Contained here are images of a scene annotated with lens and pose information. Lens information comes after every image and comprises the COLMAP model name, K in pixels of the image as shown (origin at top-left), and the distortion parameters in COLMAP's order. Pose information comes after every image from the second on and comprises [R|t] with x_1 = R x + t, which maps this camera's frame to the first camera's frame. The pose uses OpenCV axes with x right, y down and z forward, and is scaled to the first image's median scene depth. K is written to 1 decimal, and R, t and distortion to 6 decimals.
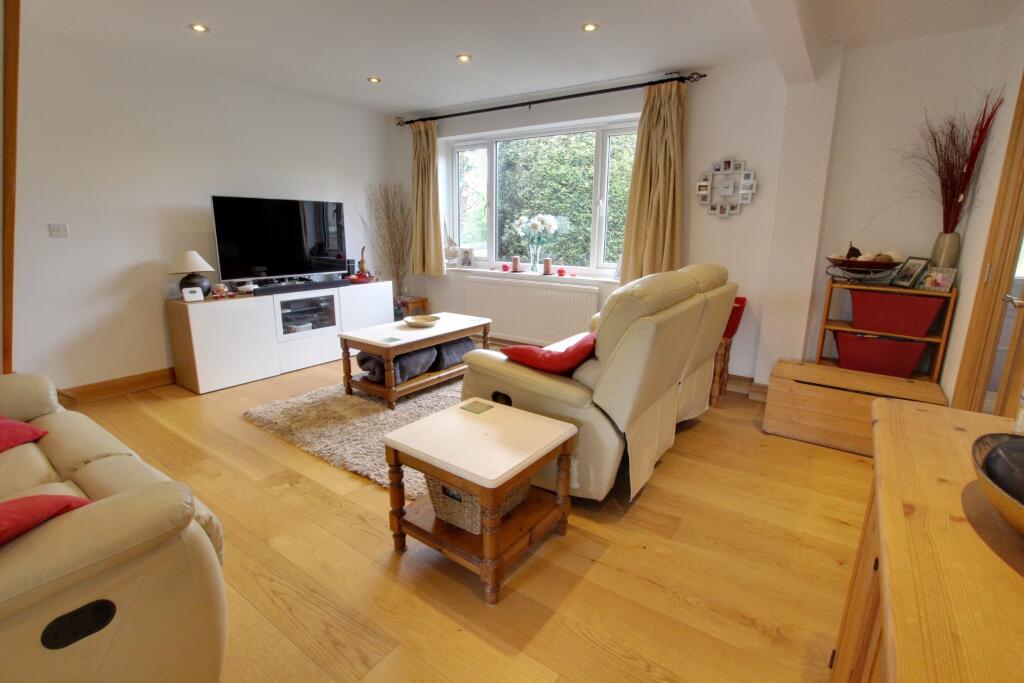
lens RADIAL K [[476.2, 0, 509.1], [0, 476.2, 340.7], [0, 0, 1]] dist [-0.031021, 0.001905]
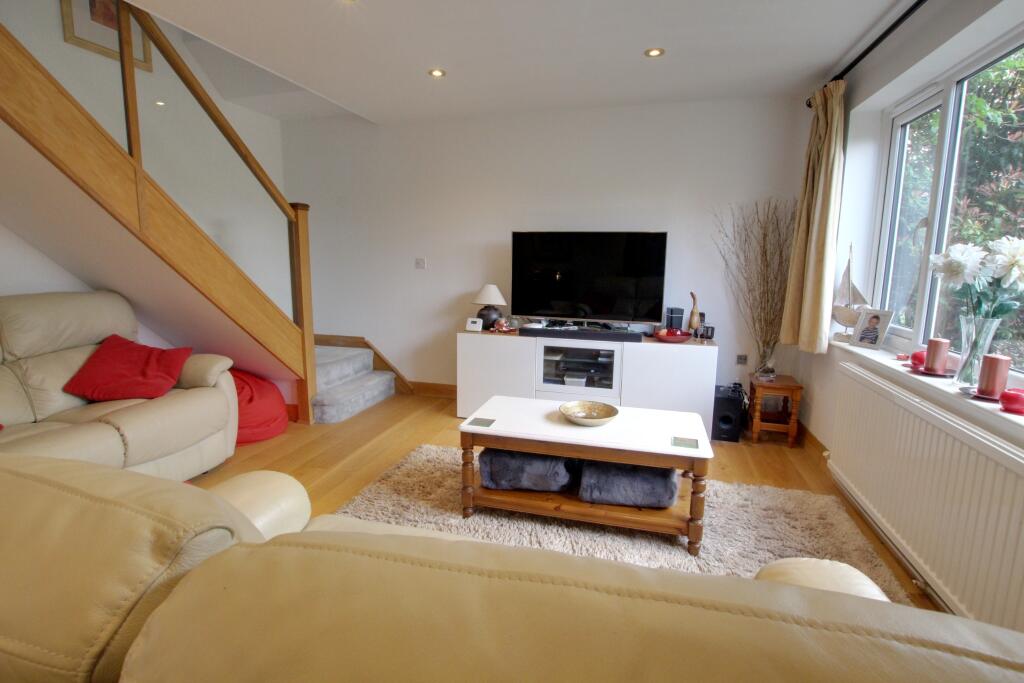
lens RADIAL K [[476.2, 0, 509.7], [0, 476.2, 336.8], [0, 0, 1]] dist [-0.031021, 0.001905]
pose [[0.338777, 0.144960, -0.929632, 0.314709], [-0.224329, 0.972009, 0.069818, -0.144525], [0.913732, 0.184890, 0.361813, 0.600596]]
